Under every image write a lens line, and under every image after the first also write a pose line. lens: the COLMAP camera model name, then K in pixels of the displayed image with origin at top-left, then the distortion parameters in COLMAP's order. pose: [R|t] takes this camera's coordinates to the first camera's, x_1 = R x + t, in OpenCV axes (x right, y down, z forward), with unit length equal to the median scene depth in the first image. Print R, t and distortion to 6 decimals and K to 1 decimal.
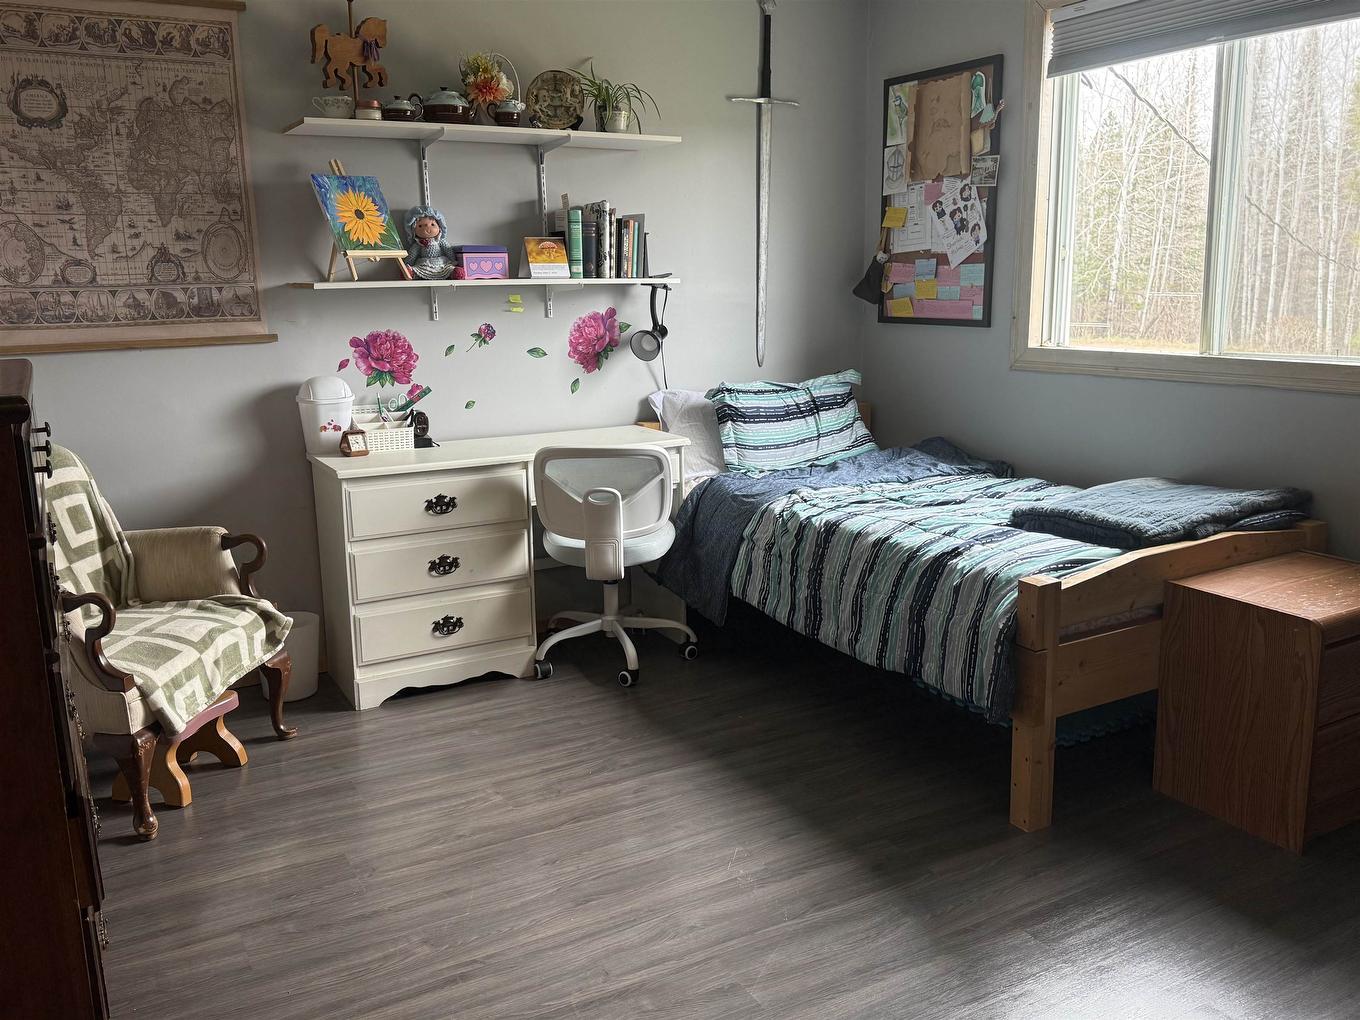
lens RADIAL K [[1146.3, 0, 680.0], [0, 1146.3, 510.3], [0, 0, 1]] dist [-0.001952, -0.001798]
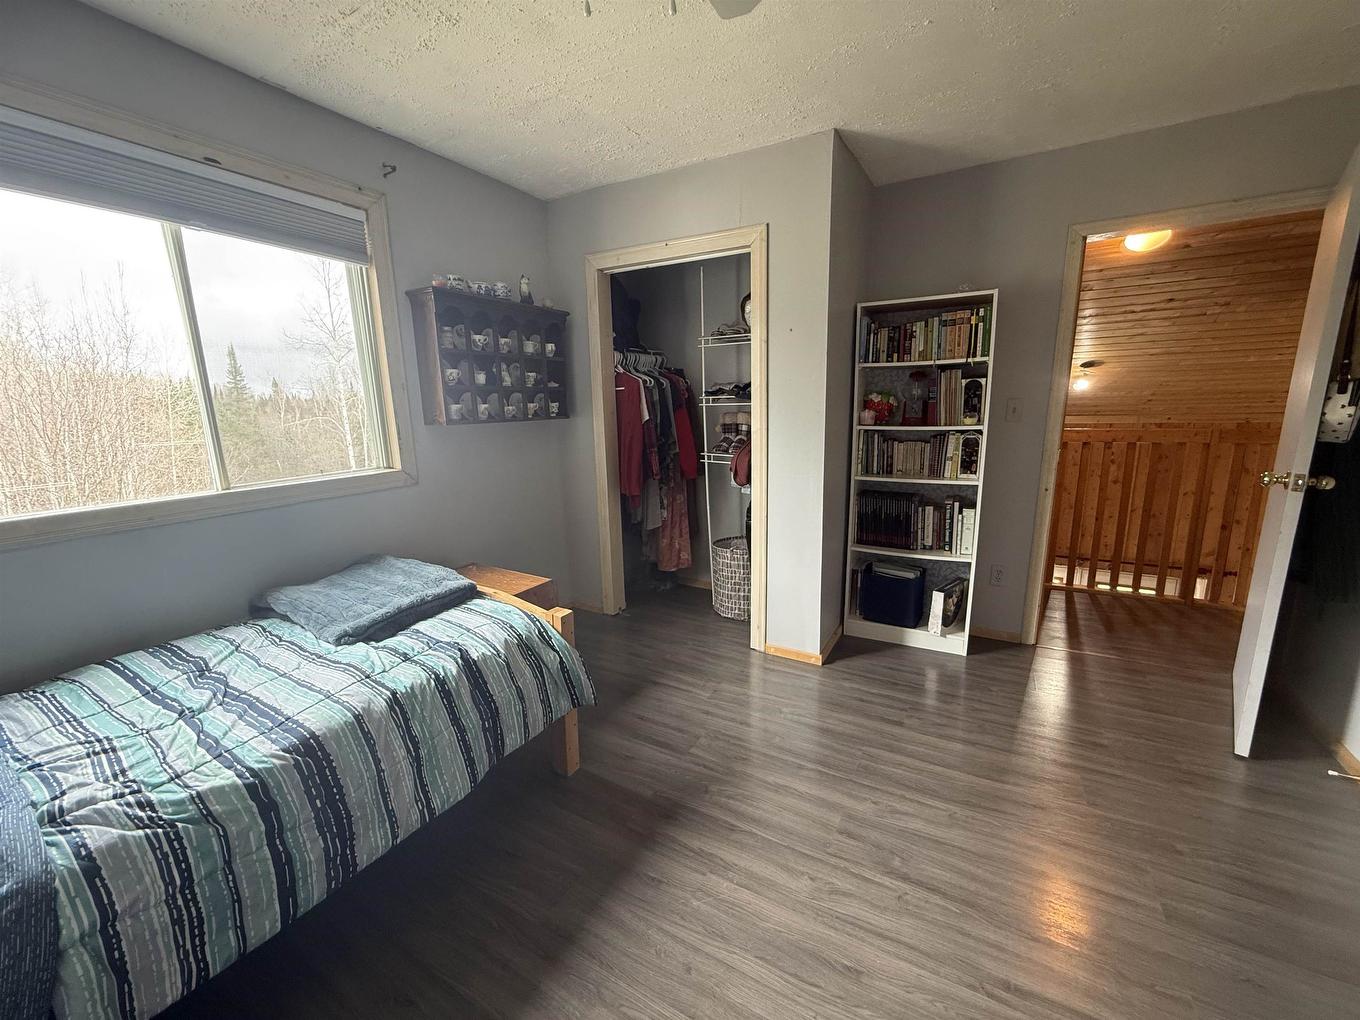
lens RADIAL K [[537.9, 0, 682.4], [0, 537.9, 511.6], [0, 0, 1]] dist [-0.002460, -0.000181]
pose [[-0.506981, -0.137436, 0.850930, -0.288601], [0.209278, 0.938041, 0.276192, -0.185348], [-0.836166, 0.318105, -0.446806, 0.934322]]
